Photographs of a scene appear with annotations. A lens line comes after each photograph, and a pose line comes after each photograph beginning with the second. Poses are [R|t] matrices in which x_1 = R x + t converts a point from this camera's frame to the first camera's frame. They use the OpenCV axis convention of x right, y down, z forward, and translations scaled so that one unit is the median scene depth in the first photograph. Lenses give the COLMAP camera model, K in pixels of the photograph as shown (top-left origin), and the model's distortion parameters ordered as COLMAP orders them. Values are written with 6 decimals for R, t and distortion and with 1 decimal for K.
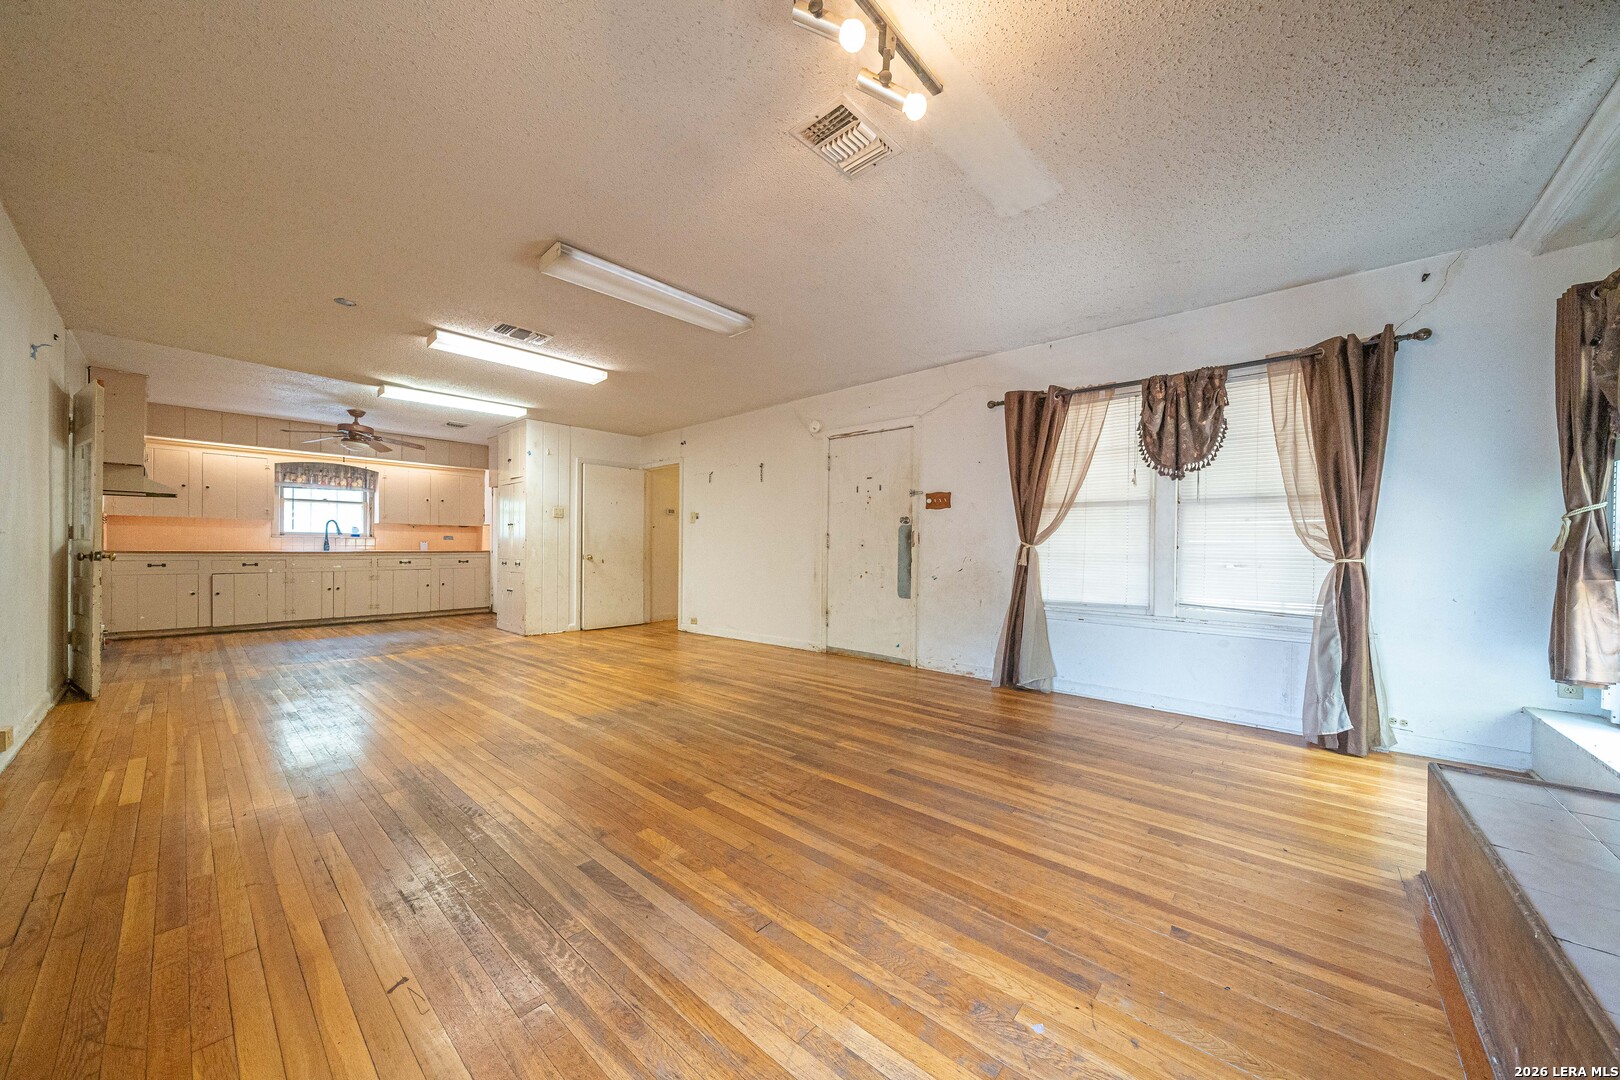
lens RADIAL K [[558.8, 0, 806.9], [0, 558.8, 551.6], [0, 0, 1]] dist [-0.002237, -0.000162]
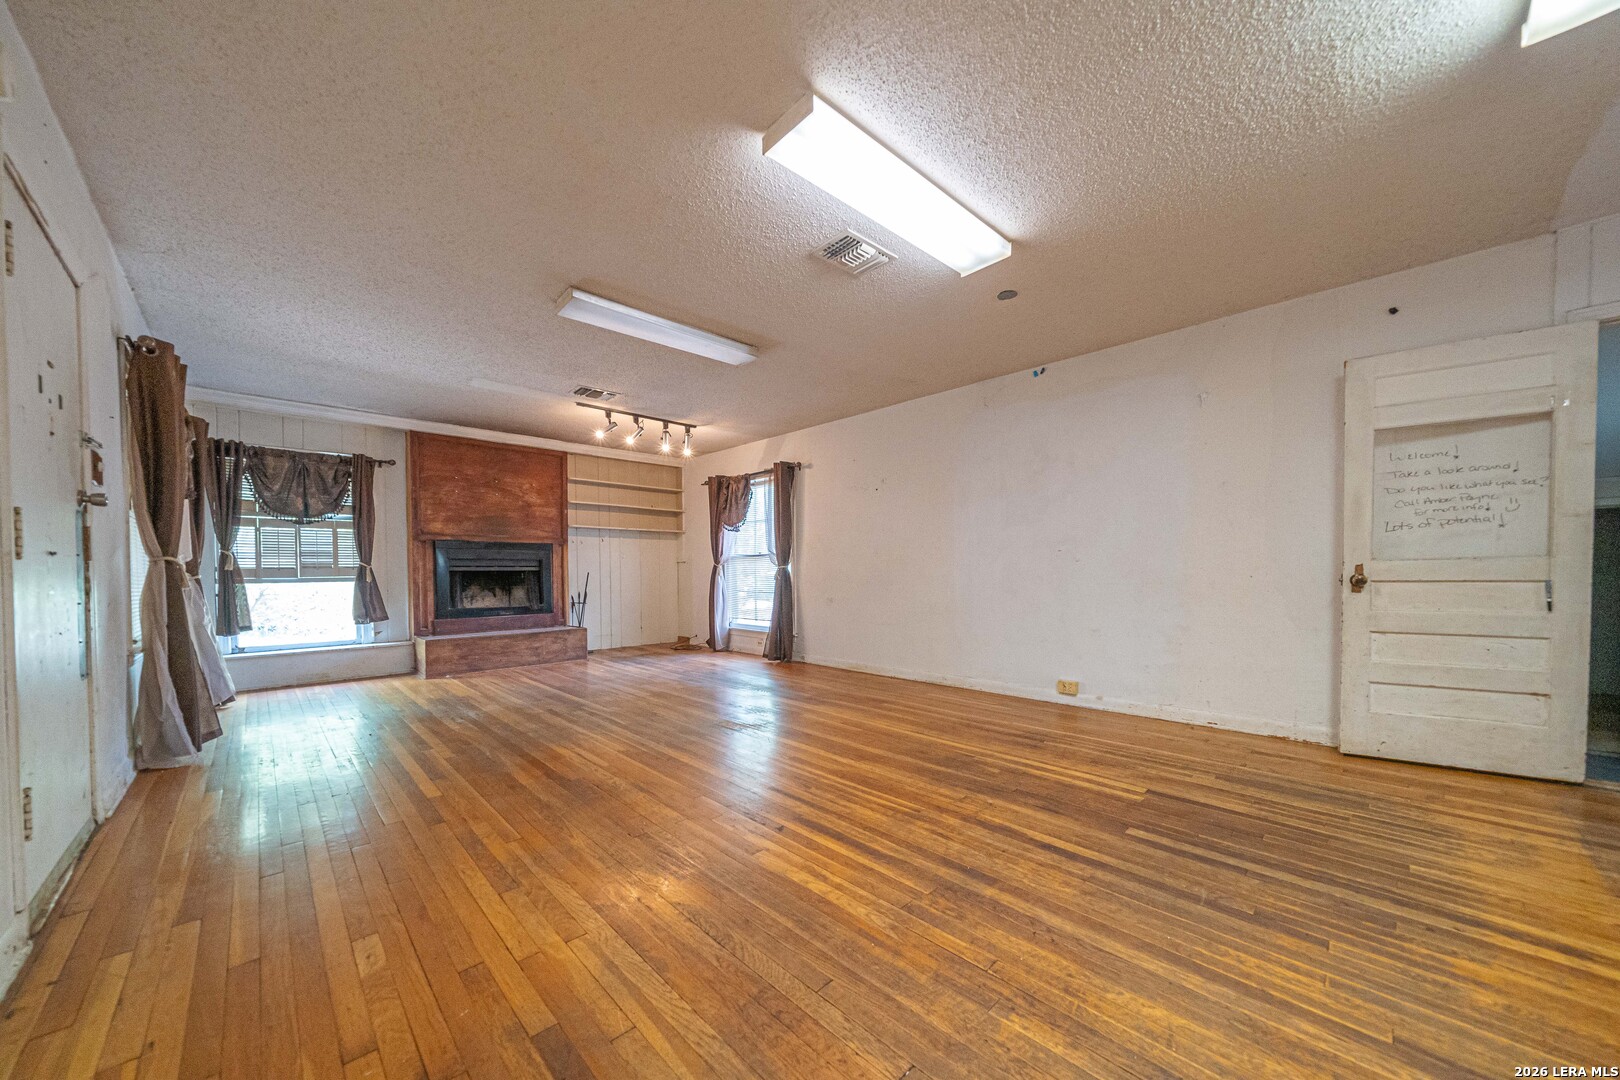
lens RADIAL K [[565.9, 0, 803.6], [0, 565.9, 585.1], [0, 0, 1]] dist [-0.007250, -0.000059]
pose [[-0.996816, -0.006156, 0.079504, -0.368930], [-0.003969, 0.999610, 0.027634, -0.003199], [-0.079643, 0.027231, -0.996451, 1.237003]]
